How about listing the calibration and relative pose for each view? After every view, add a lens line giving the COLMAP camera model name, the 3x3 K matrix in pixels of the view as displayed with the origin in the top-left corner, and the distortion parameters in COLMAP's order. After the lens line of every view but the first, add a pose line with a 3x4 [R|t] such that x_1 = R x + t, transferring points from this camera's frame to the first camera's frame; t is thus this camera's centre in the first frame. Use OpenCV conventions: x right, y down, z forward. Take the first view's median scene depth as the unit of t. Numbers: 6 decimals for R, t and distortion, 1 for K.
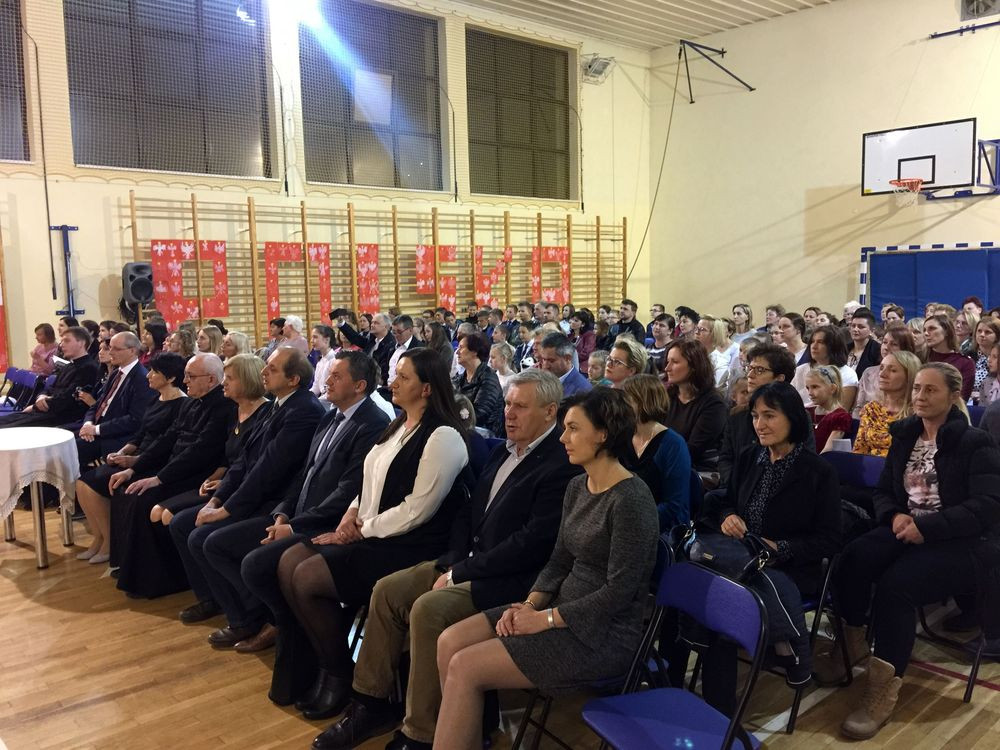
lens RADIAL K [[854.9, 0, 492.7], [0, 854.9, 374.5], [0, 0, 1]] dist [0.081635, -0.130246]
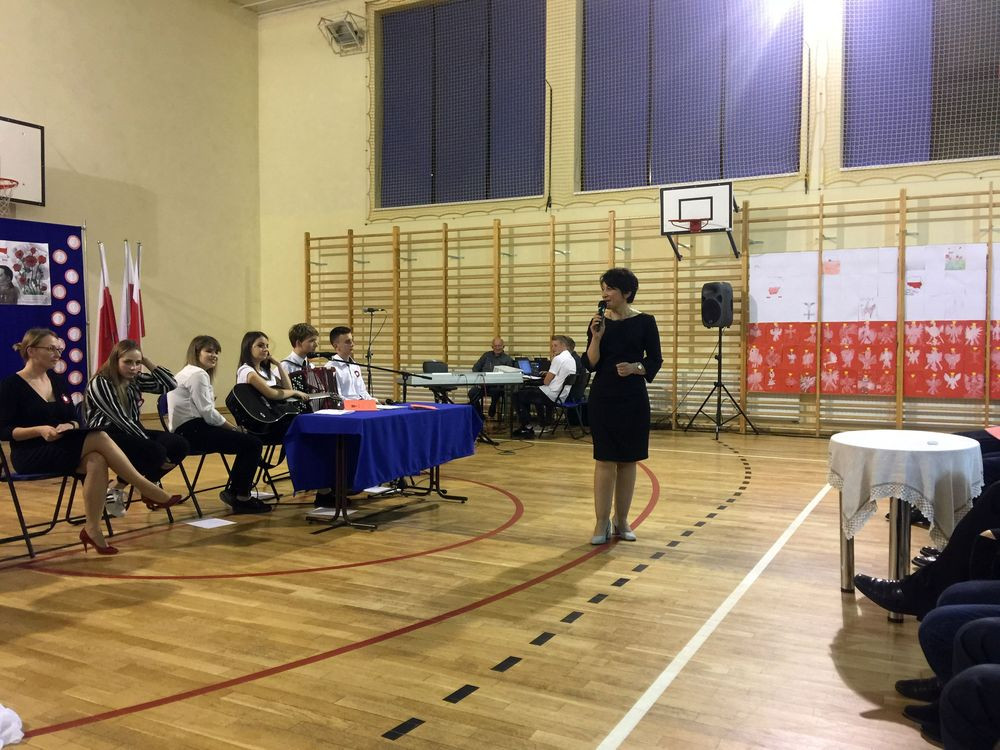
lens RADIAL K [[854.9, 0, 510.6], [0, 854.9, 367.7], [0, 0, 1]] dist [0.081635, -0.130246]
pose [[0.349059, 0.082051, -0.933502, 0.727586], [-0.083128, 0.994943, 0.056368, -0.108404], [0.933406, 0.057924, 0.354115, 0.774265]]
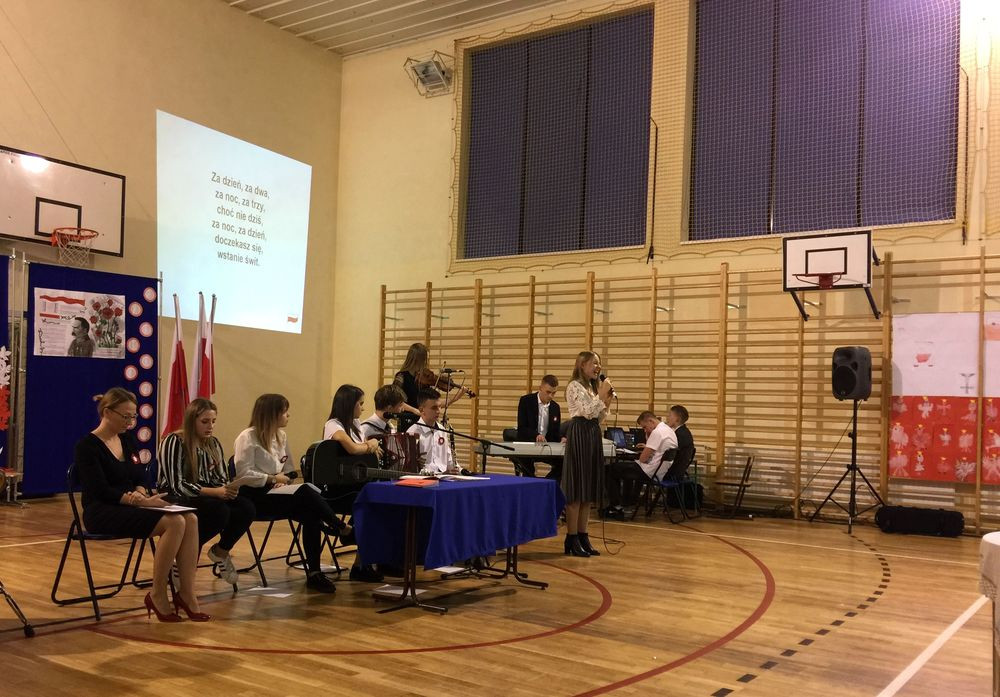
lens RADIAL K [[965.6, 0, 452.4], [0, 965.6, 385.6], [0, 0, 1]] dist [0.035871, 0.000000]
pose [[0.198044, 0.040591, -0.979352, 0.735187], [-0.106572, 0.994111, 0.019652, -0.109597], [0.974382, 0.100480, 0.201203, 0.772444]]
